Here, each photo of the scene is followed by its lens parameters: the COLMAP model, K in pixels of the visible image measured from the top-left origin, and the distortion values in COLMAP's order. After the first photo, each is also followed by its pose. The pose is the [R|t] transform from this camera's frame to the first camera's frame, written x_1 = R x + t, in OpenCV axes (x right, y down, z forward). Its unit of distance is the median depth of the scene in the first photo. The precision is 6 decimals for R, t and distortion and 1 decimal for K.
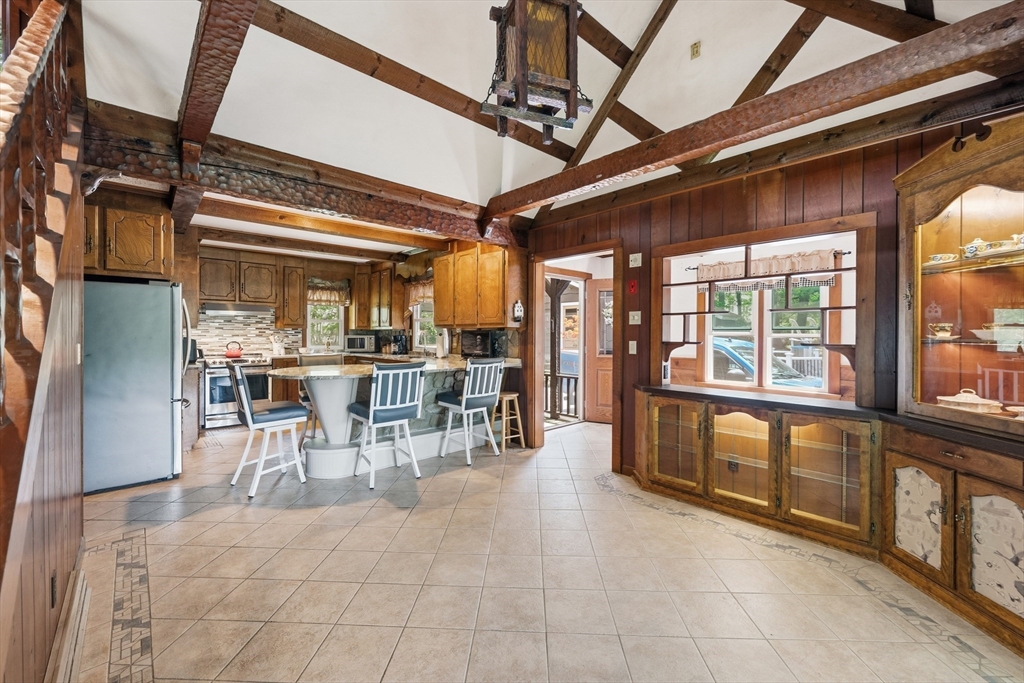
lens RADIAL K [[413.1, 0, 512.7], [0, 413.1, 340.1], [0, 0, 1]] dist [-0.002410, 0.000093]
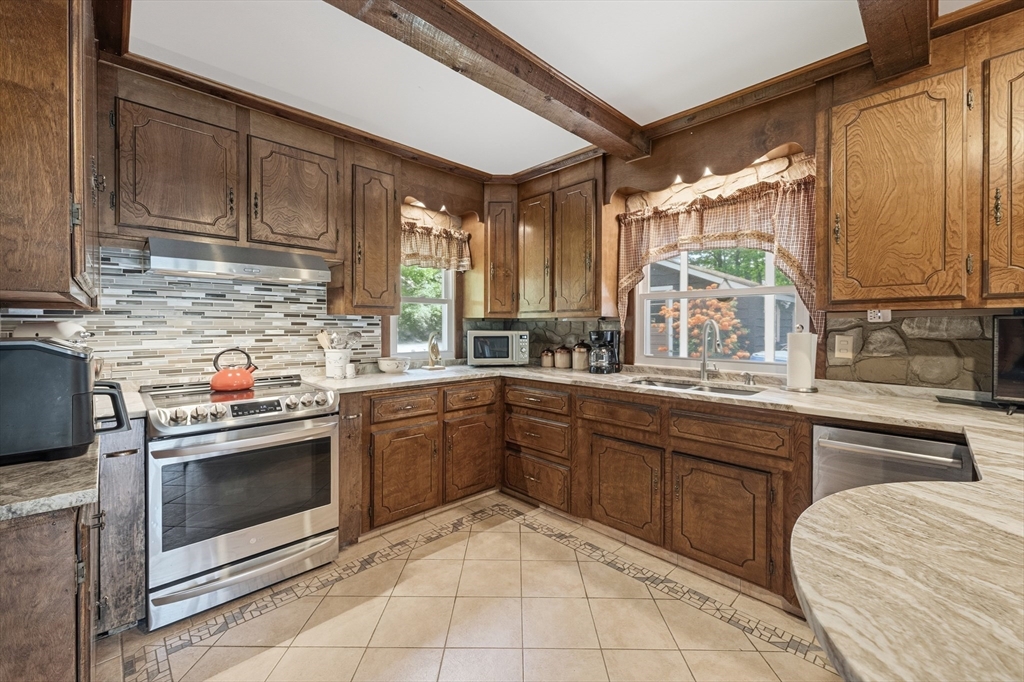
lens RADIAL K [[413.1, 0, 511.4], [0, 413.1, 332.9], [0, 0, 1]] dist [-0.002410, 0.000093]
pose [[0.999602, 0.000147, 0.028209, -0.407681], [-0.000356, 0.999973, 0.007407, -0.013346], [-0.028207, -0.007414, 0.999575, 0.580741]]
